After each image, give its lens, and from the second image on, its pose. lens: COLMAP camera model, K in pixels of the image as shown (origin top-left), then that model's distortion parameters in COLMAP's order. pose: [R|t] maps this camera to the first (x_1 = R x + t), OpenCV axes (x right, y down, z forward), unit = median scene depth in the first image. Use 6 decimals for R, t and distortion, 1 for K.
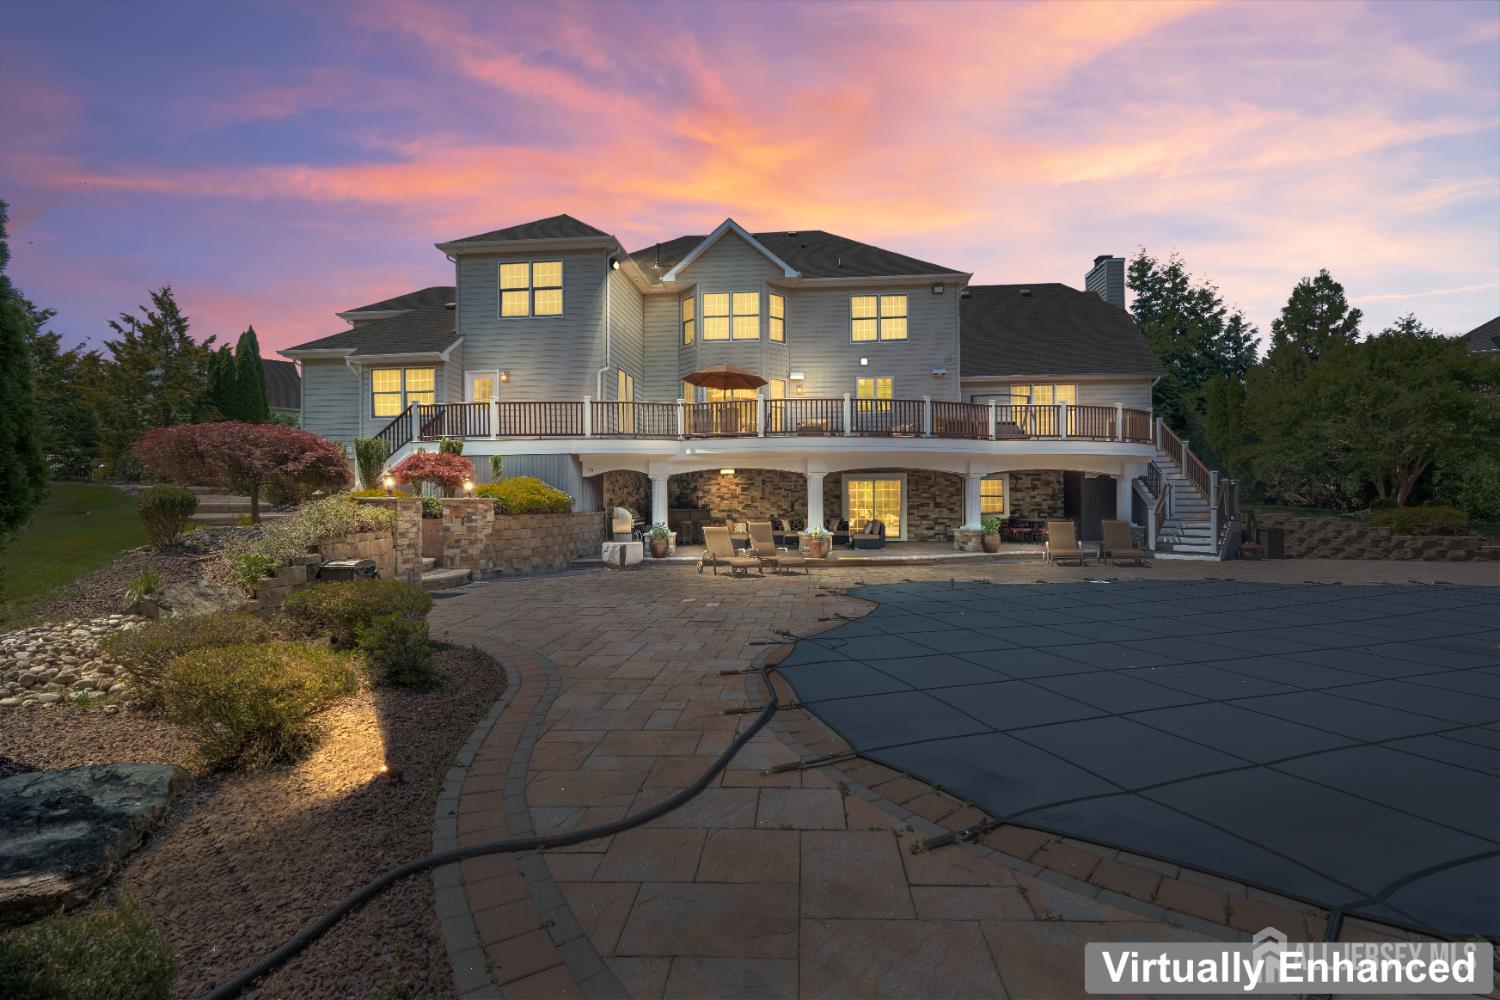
lens RADIAL K [[721.8, 0, 750.0], [0, 721.8, 500.0], [0, 0, 1]] dist [-0.000892, -0.000065]
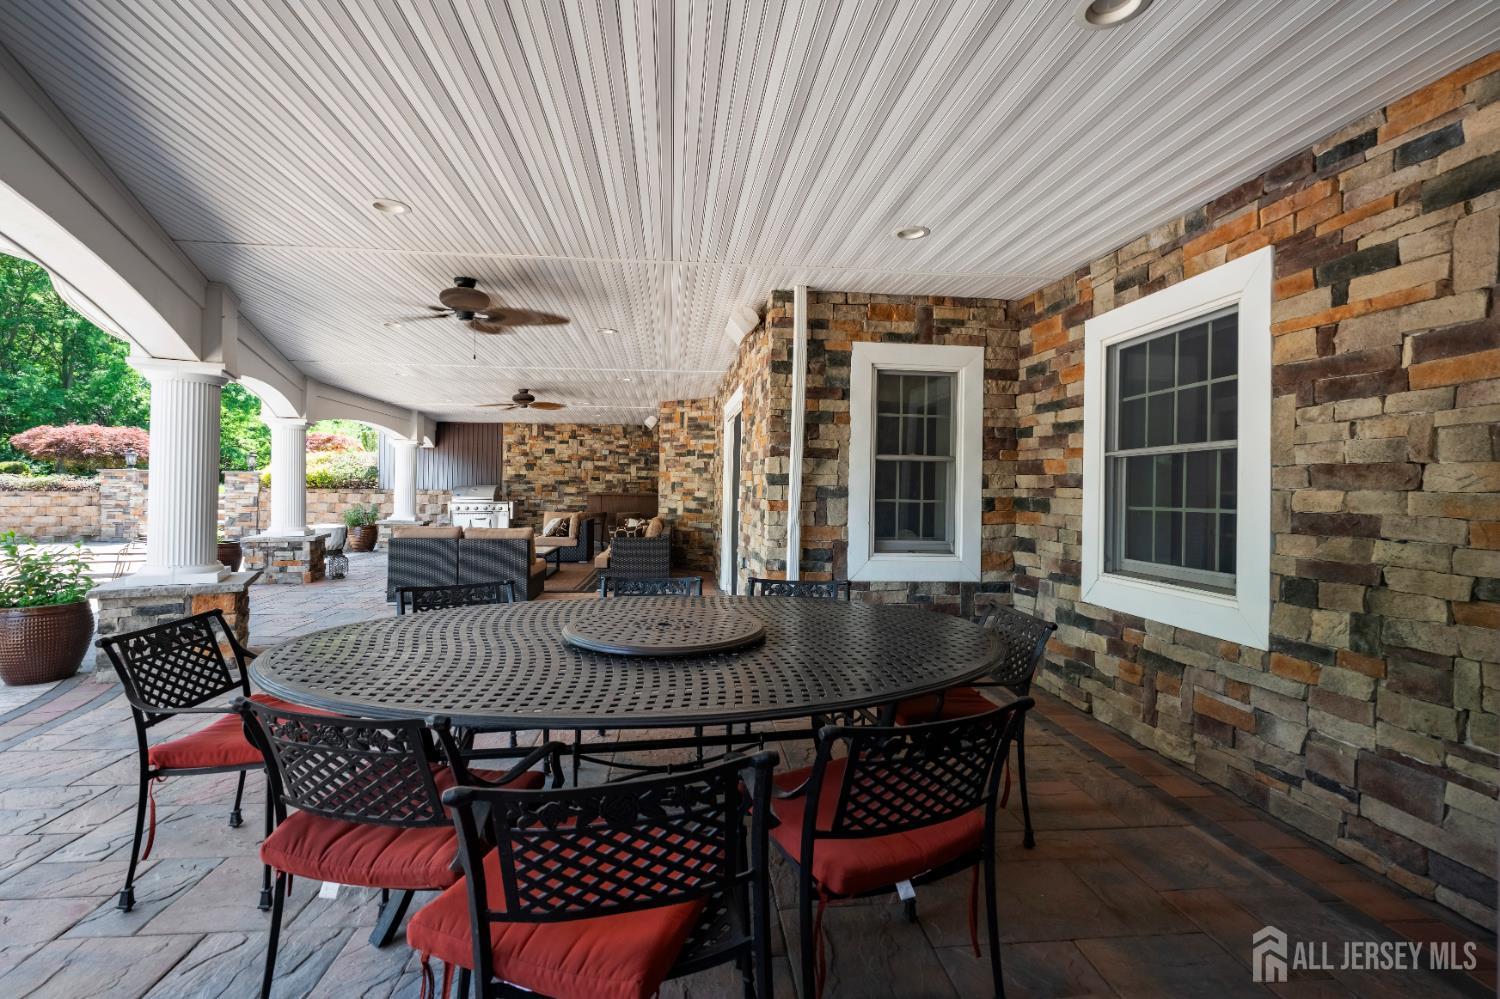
lens RADIAL K [[680.2, 0, 750.0], [0, 680.2, 499.5], [0, 0, 1]] dist [-0.000539, -0.000212]
pose [[0.191308, 0.027968, -0.981132, 0.480569], [-0.014941, 0.999561, 0.025580, 0.002036], [0.981416, 0.009766, 0.191642, 0.960248]]
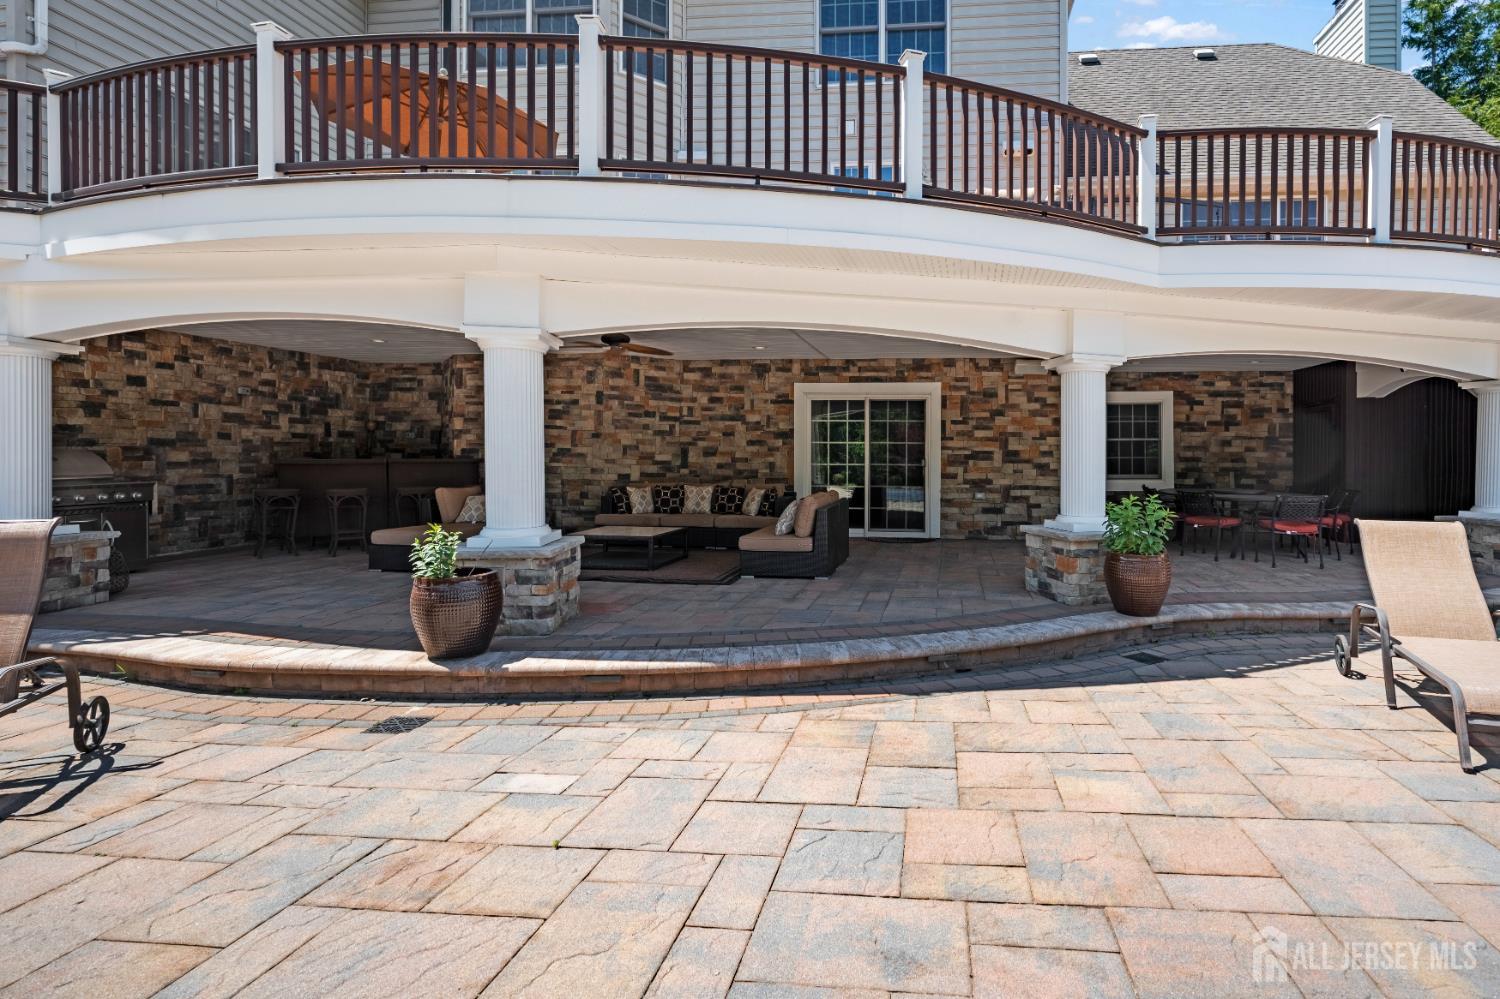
lens RADIAL K [[742.3, 0, 873.3], [0, 742.3, 466.6], [0, 0, 1]] dist [-0.001887, -0.000469]
pose [[0.999892, 0.012195, -0.008185, 0.181307], [-0.012071, 0.999813, 0.015141, 0.007143], [0.008368, -0.015041, 0.999852, 0.555550]]
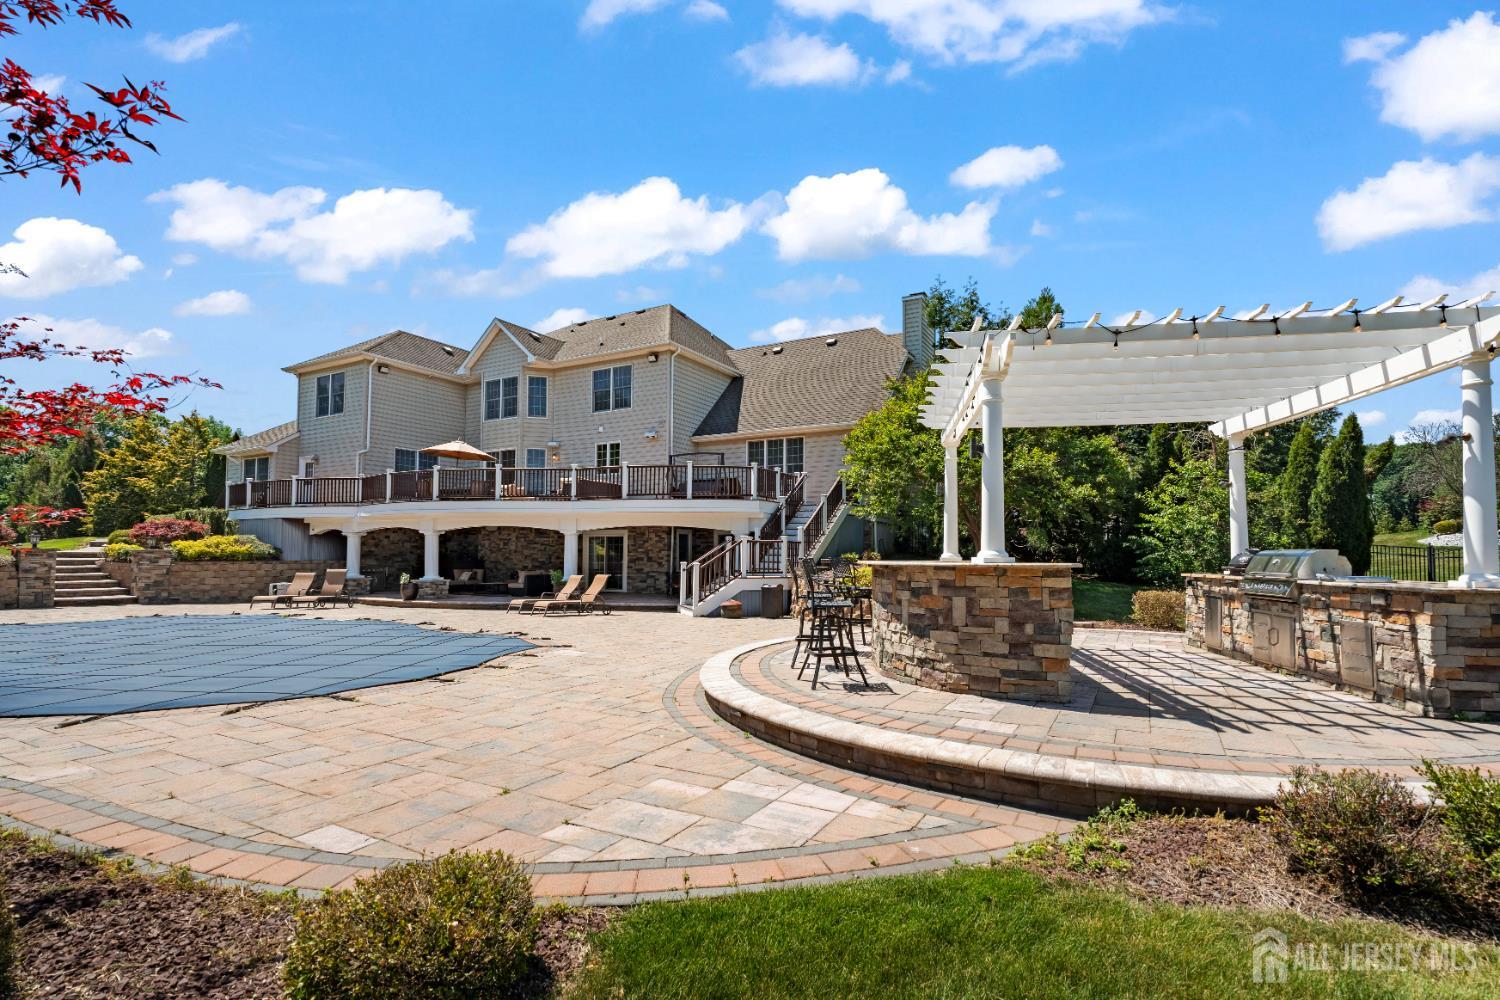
lens RADIAL K [[708.7, 0, 755.9], [0, 708.7, 536.1], [0, 0, 1]] dist [-0.000075, -0.000023]
pose [[0.910576, -0.000086, -0.413343, 0.835561], [-0.010020, 0.999701, -0.022283, -0.005740], [0.413221, 0.024432, 0.910303, 0.113329]]
